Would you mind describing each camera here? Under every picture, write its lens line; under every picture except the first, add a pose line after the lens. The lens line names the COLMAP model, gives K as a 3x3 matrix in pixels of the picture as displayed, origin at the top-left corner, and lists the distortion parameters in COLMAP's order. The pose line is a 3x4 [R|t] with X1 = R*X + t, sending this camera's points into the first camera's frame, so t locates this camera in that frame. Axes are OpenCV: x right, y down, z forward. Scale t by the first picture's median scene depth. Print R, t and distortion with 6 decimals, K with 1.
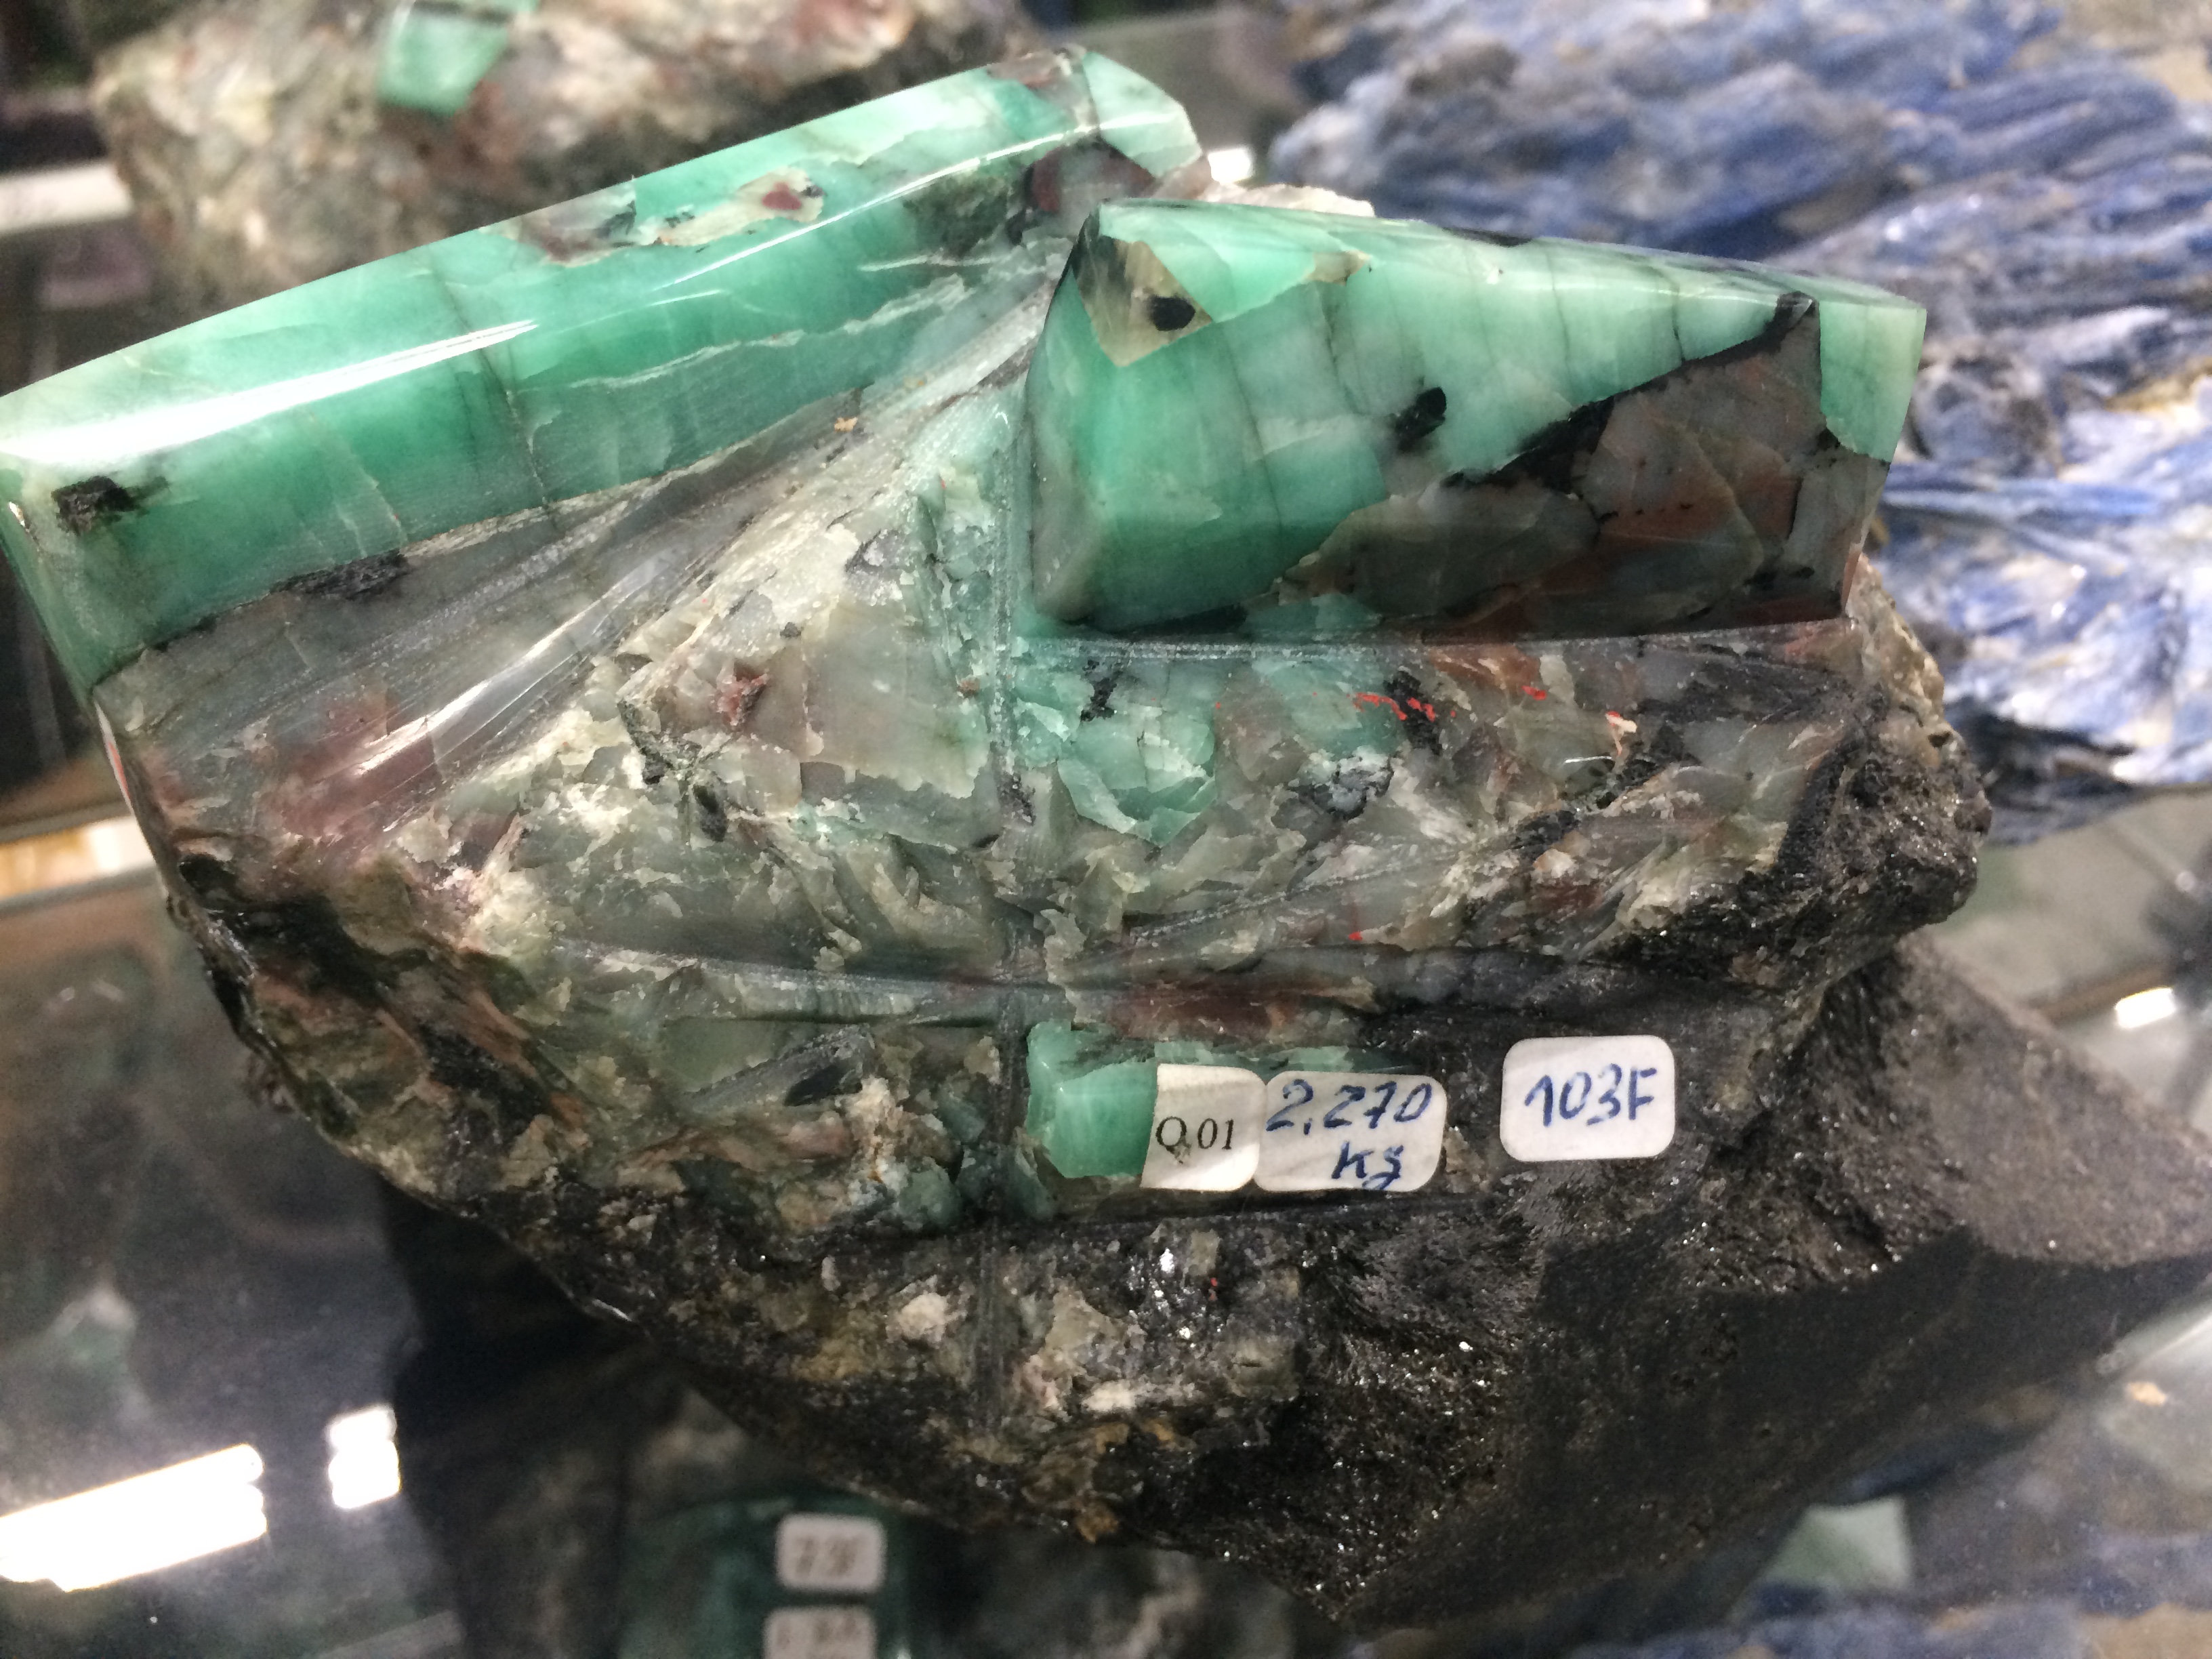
lens RADIAL K [[1920.0, 0, 1144.8], [0, 1920.0, 829.1], [0, 0, 1]] dist [0.066751, -0.122531]
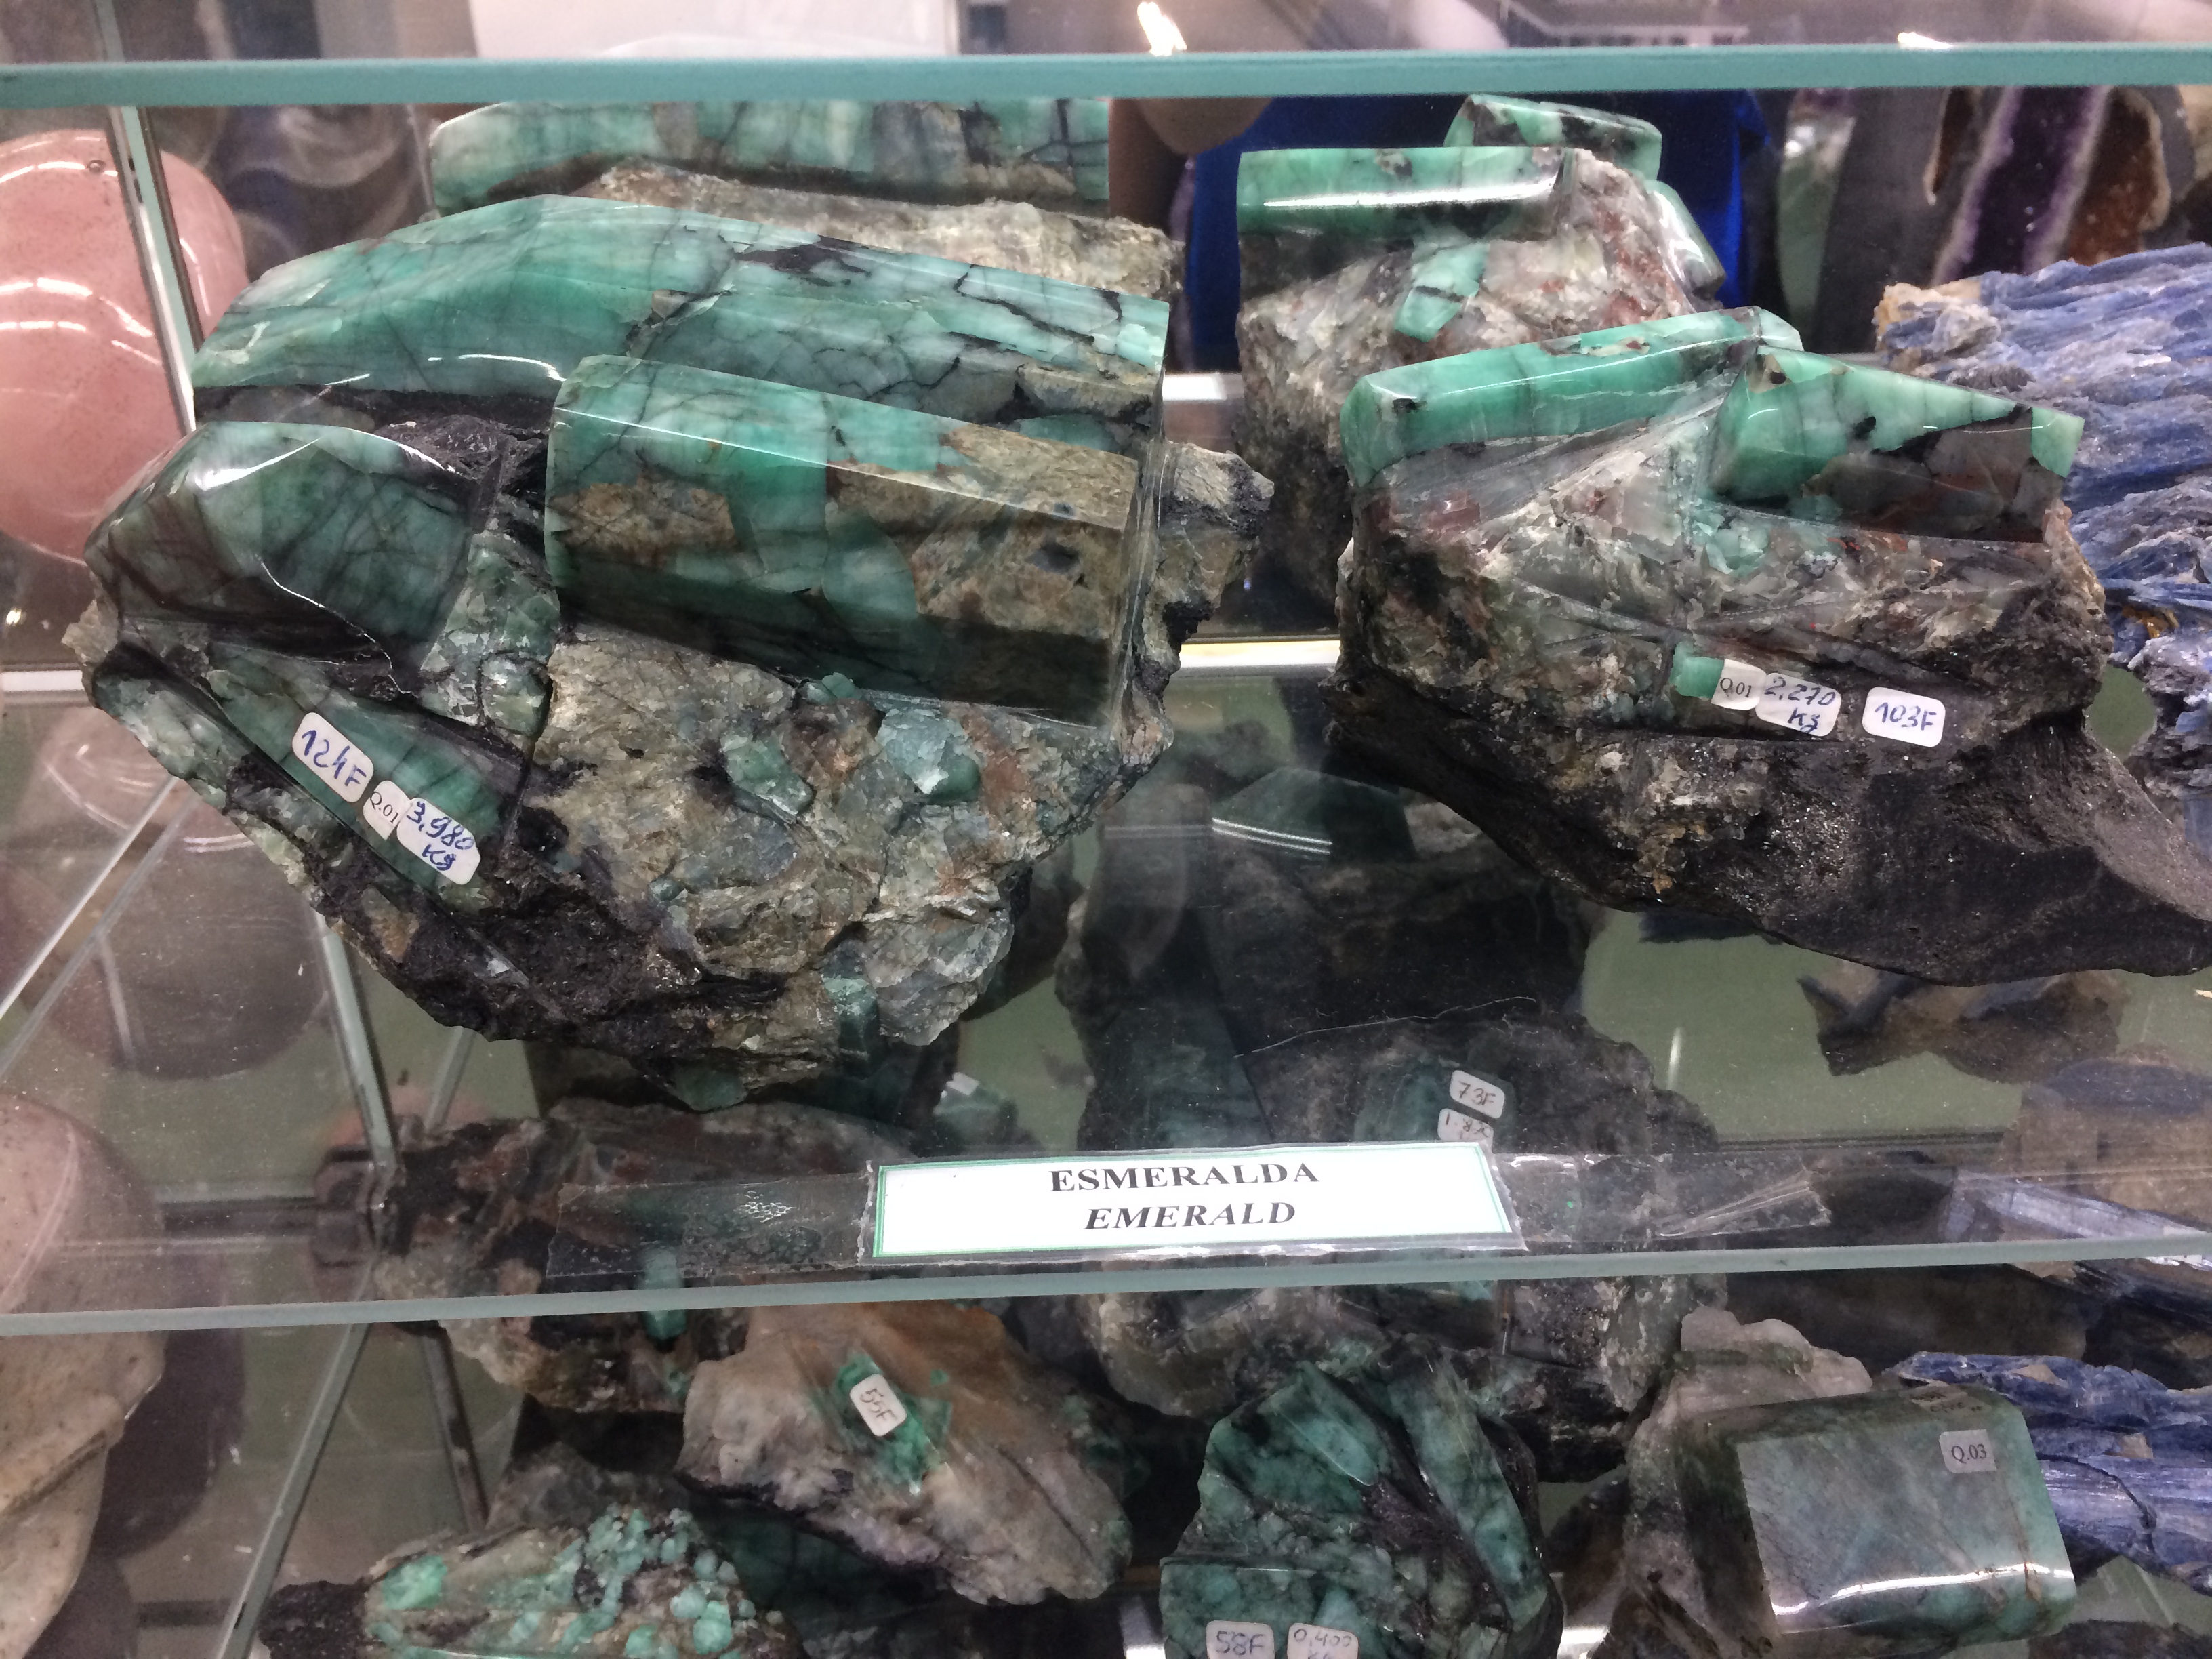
lens RADIAL K [[1920.0, 0, 1144.8], [0, 1920.0, 829.1], [0, 0, 1]] dist [0.066751, -0.122531]
pose [[0.942119, 0.160434, -0.294404, 0.072129], [-0.208948, 0.967660, -0.141332, 0.874992], [0.262209, 0.194667, 0.945173, -1.639713]]
